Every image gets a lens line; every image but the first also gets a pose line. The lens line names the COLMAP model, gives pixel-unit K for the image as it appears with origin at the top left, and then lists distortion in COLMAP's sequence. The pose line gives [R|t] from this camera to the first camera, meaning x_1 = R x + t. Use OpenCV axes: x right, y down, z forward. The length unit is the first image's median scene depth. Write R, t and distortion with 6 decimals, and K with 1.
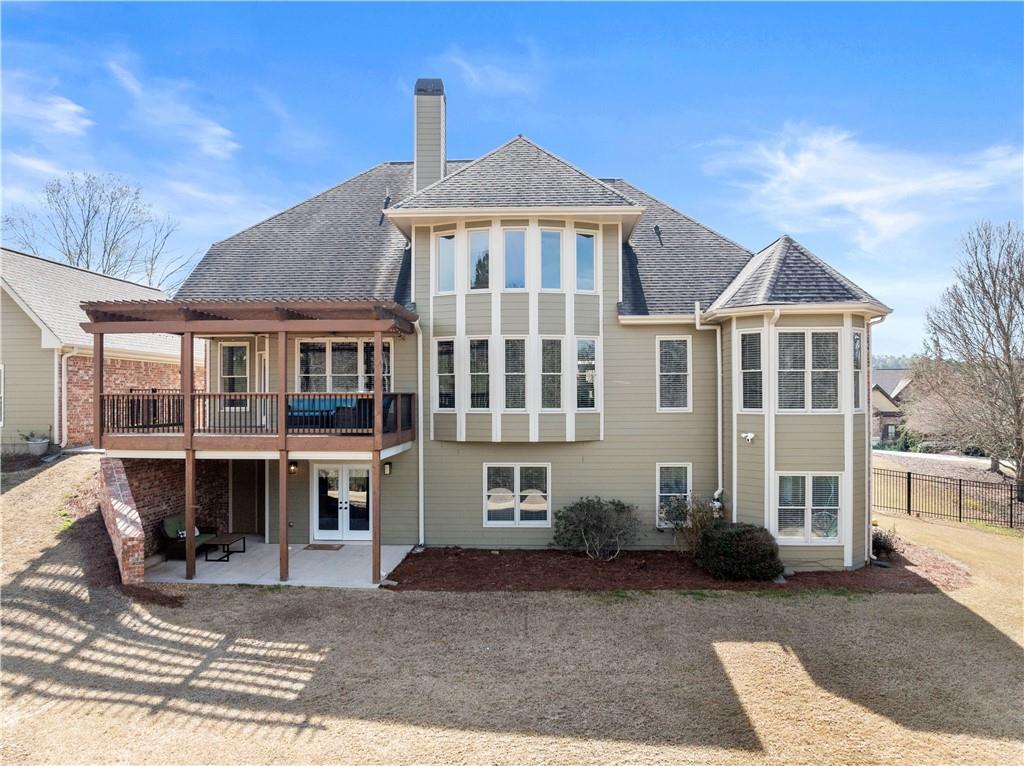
lens RADIAL K [[716.3, 0, 513.9], [0, 716.3, 383.7], [0, 0, 1]] dist [-0.043306, 0.009401]
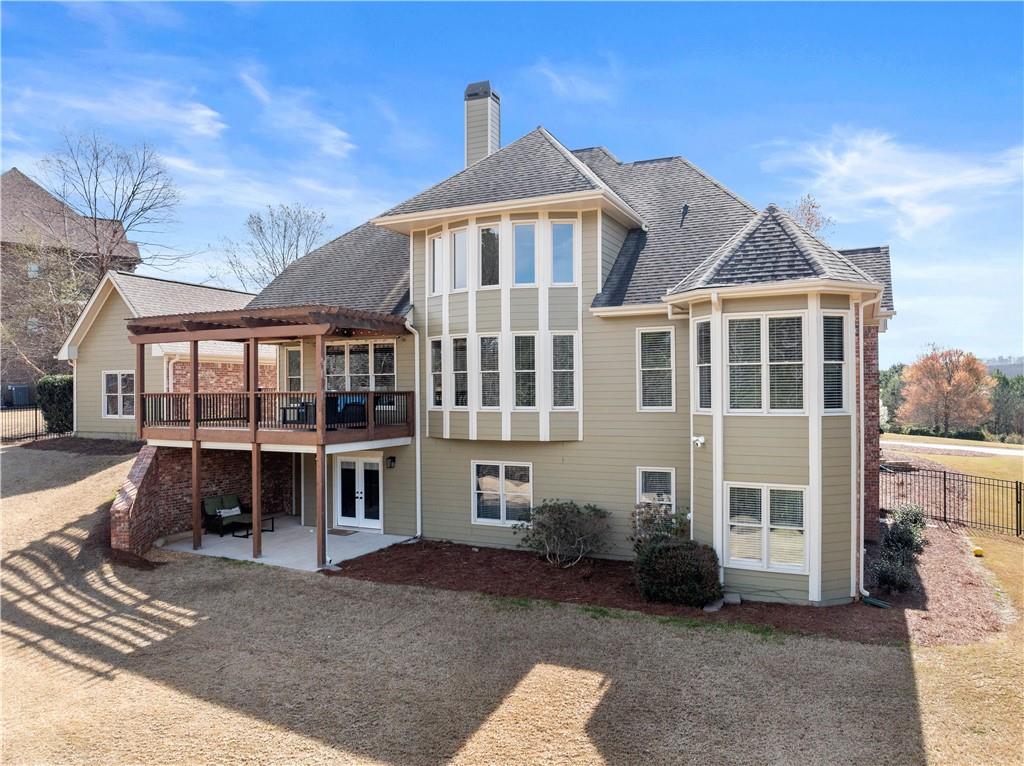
lens RADIAL K [[716.3, 0, 513.9], [0, 716.3, 383.7], [0, 0, 1]] dist [-0.043306, 0.009401]
pose [[0.922951, -0.007265, -0.384850, 0.464280], [0.009714, 0.999943, 0.004421, -0.001293], [0.384795, -0.007819, 0.922969, 0.107198]]
